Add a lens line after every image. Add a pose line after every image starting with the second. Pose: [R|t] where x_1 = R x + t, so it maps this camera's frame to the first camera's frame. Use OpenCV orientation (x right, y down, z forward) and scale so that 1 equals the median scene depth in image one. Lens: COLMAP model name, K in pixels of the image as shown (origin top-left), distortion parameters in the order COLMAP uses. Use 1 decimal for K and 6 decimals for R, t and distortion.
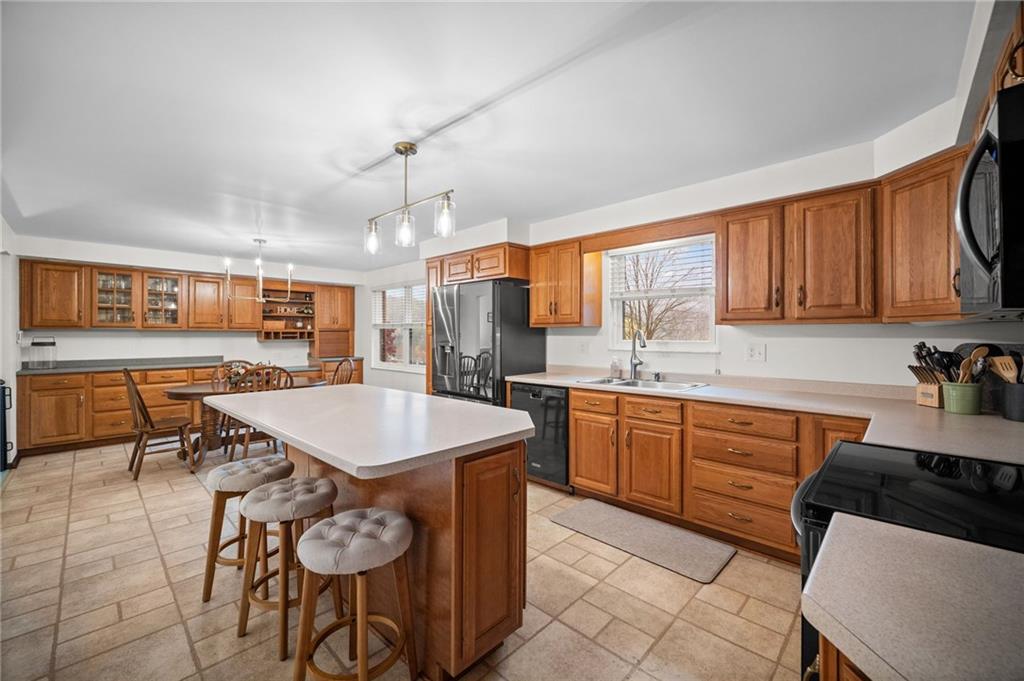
lens RADIAL K [[404.4, 0, 509.8], [0, 404.4, 336.8], [0, 0, 1]] dist [-0.014231, 0.000009]
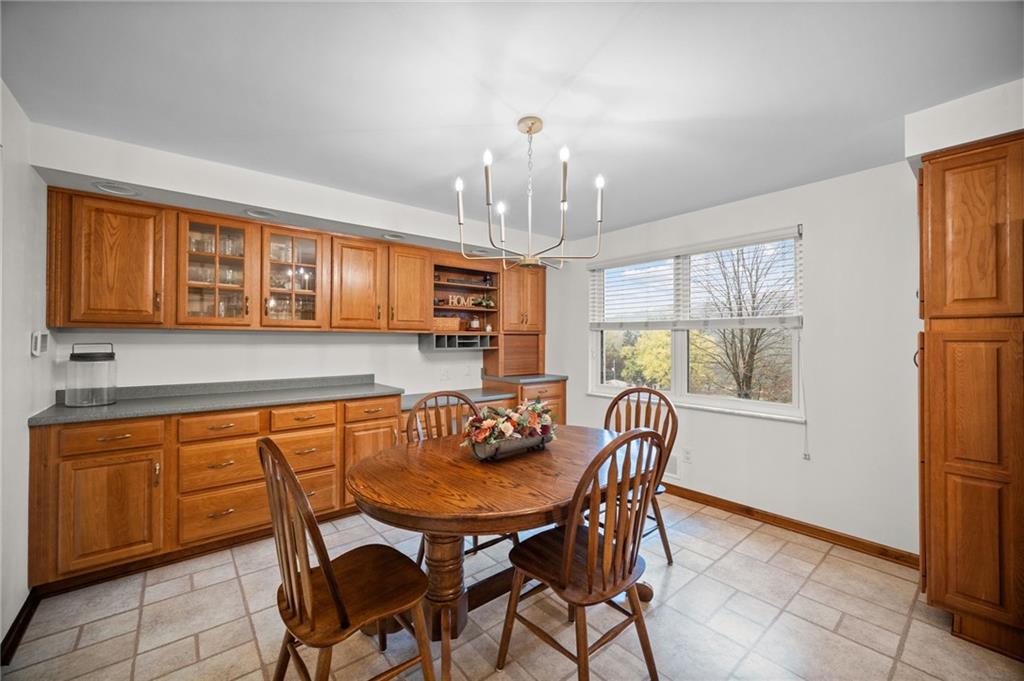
lens RADIAL K [[404.4, 0, 509.8], [0, 404.4, 336.8], [0, 0, 1]] dist [-0.014231, 0.000009]
pose [[0.993837, 0.000131, -0.110853, -0.539998], [-0.001790, 0.999888, -0.014867, -0.001227], [0.110838, 0.014974, 0.993726, 0.508748]]
